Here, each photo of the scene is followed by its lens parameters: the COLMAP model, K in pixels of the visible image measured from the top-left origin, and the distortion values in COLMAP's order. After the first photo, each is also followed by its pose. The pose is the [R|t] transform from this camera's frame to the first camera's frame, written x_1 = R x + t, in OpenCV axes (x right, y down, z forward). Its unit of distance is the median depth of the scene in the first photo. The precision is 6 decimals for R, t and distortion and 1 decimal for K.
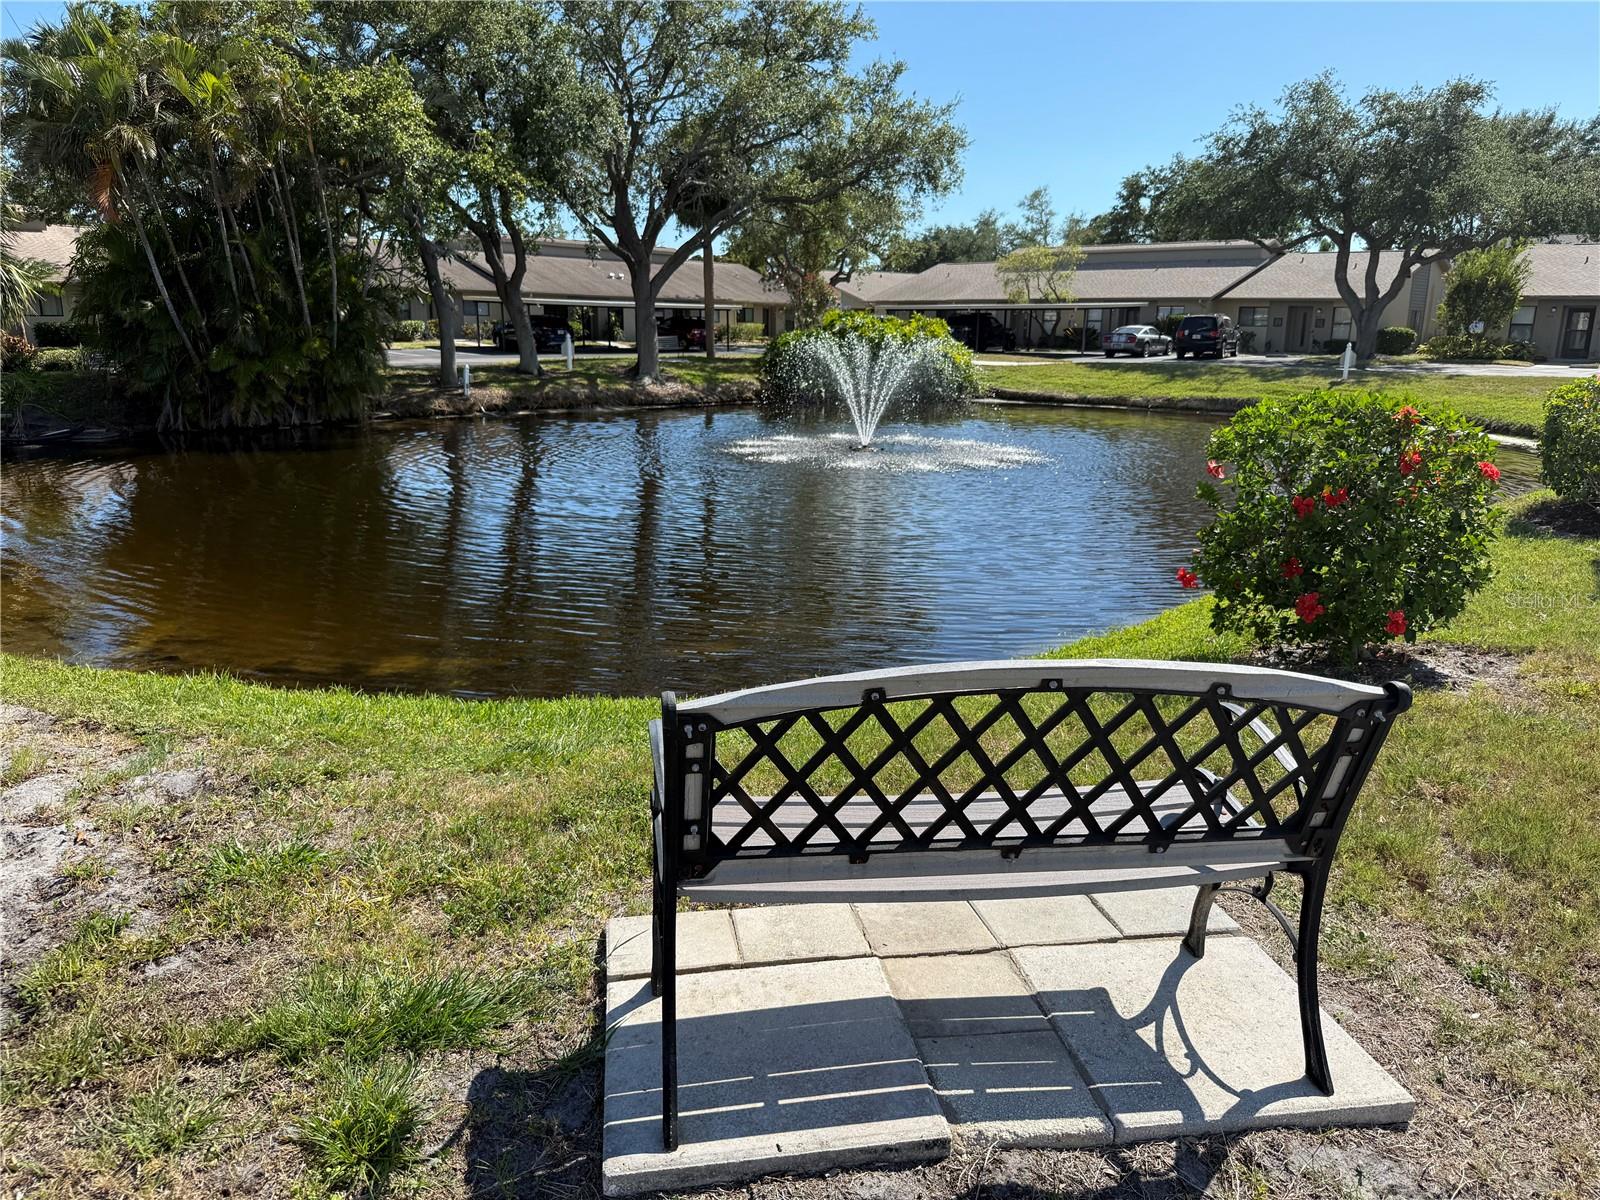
lens RADIAL K [[1109.0, 0, 800.0], [0, 1109.0, 600.0], [0, 0, 1]] dist [0.049607, -0.098266]
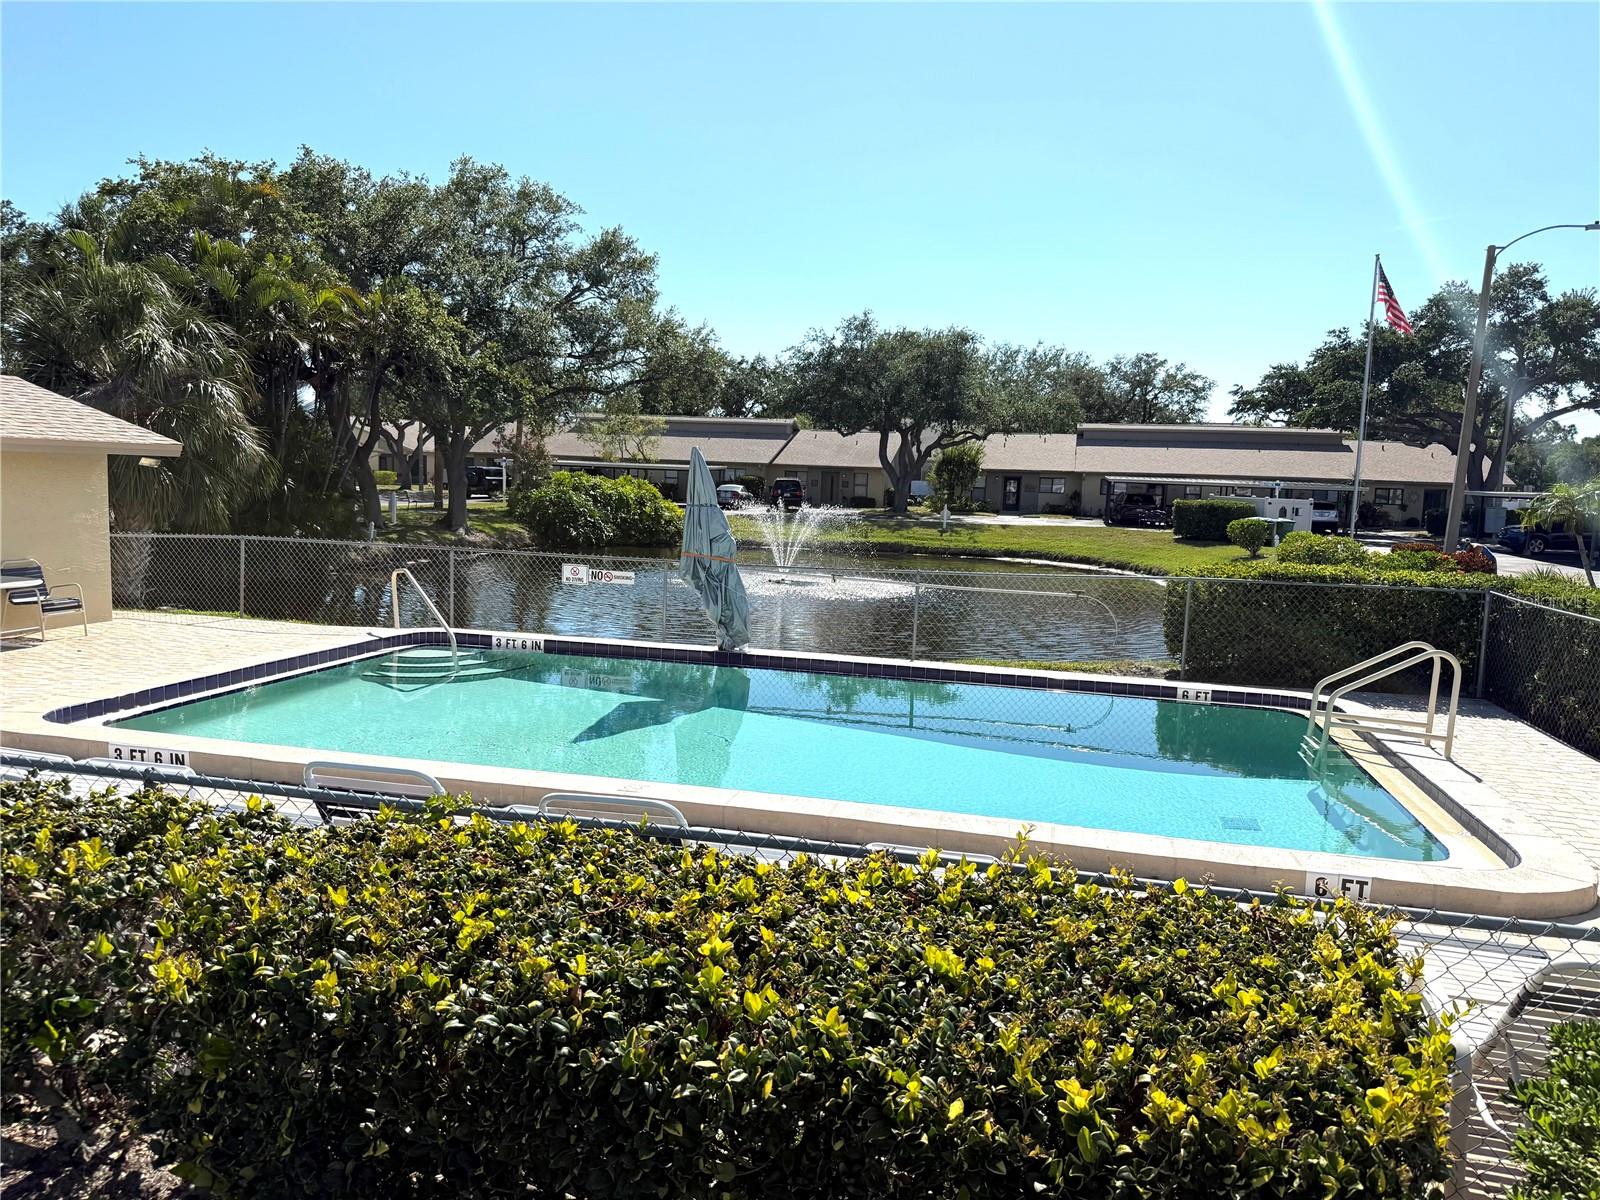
lens RADIAL K [[1109.0, 0, 800.0], [0, 1109.0, 600.0], [0, 0, 1]] dist [0.049607, -0.098266]
pose [[0.850103, -0.038494, 0.525207, -0.326541], [0.101811, 0.990522, -0.092194, 0.008943], [-0.516680, 0.131846, 0.845966, -0.096525]]
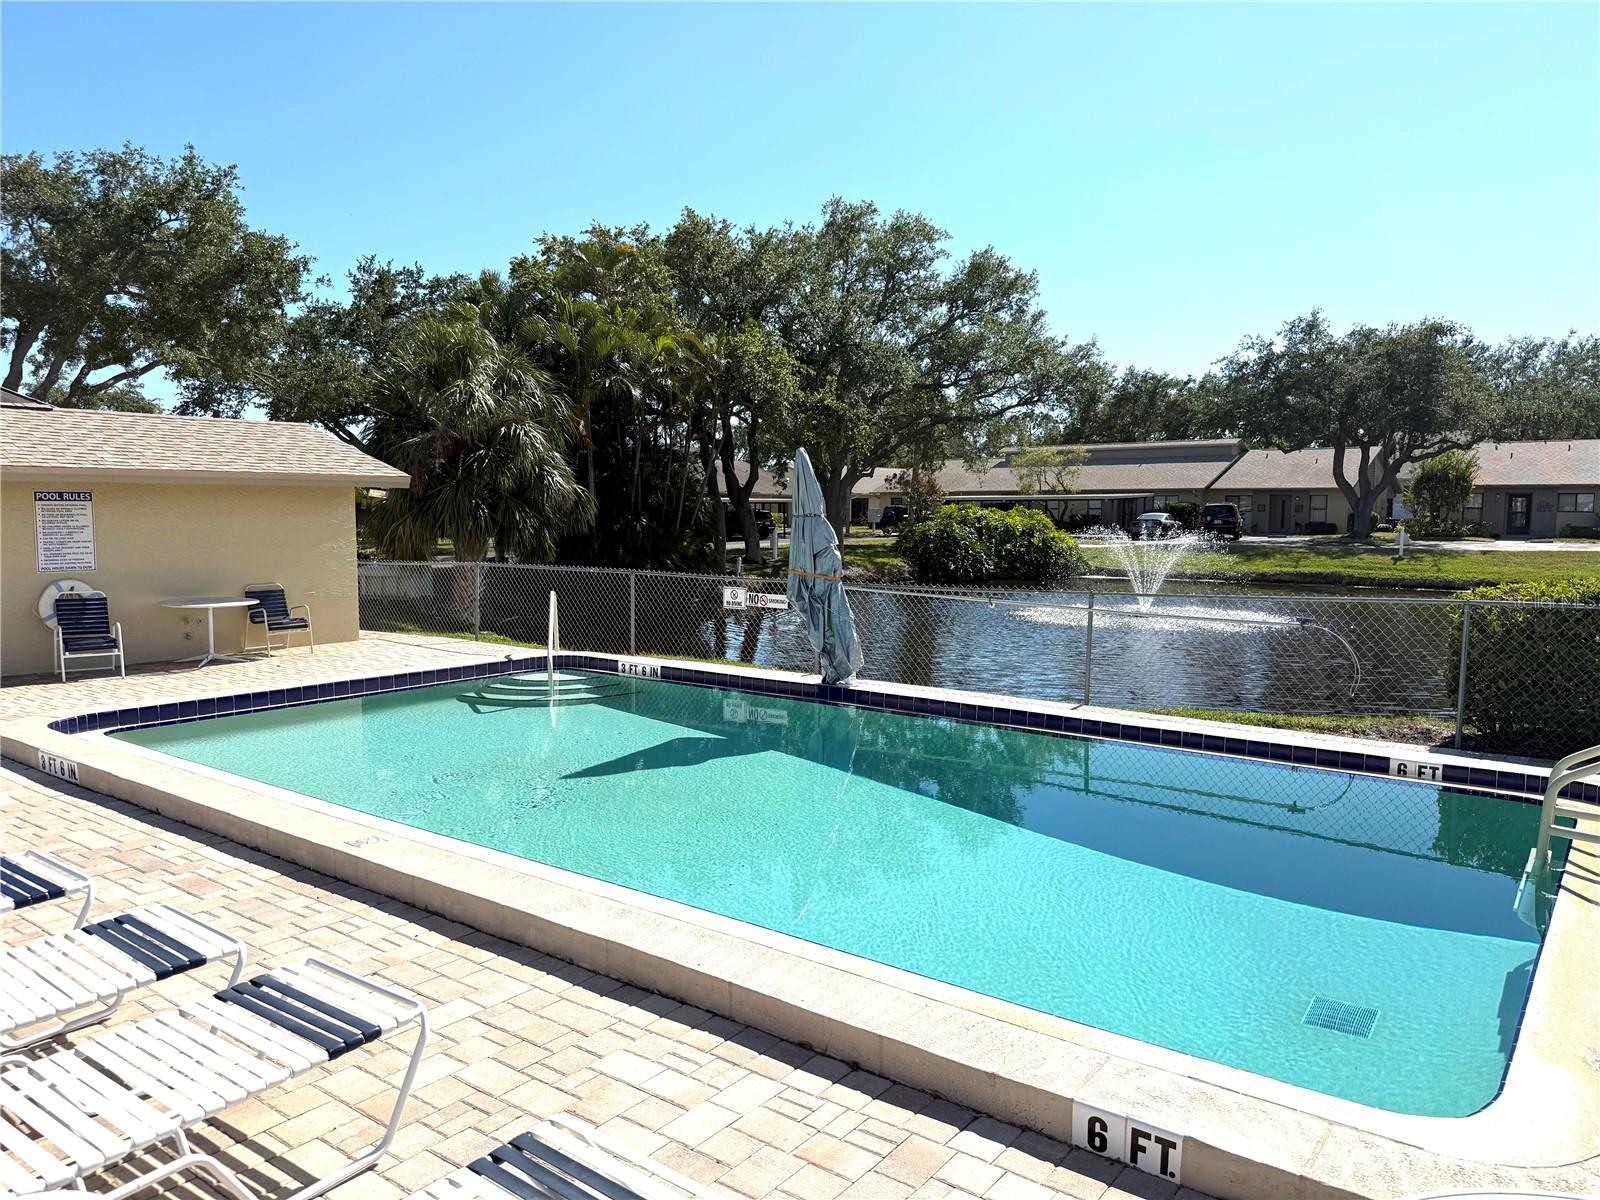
lens RADIAL K [[1103.1, 0, 800.0], [0, 1103.1, 600.0], [0, 0, 1]] dist [0.121633, -0.208293]
pose [[0.990836, -0.019897, 0.133594, -0.245092], [0.040965, 0.986771, -0.156861, 0.012863], [-0.128705, 0.160897, 0.978543, -0.086901]]
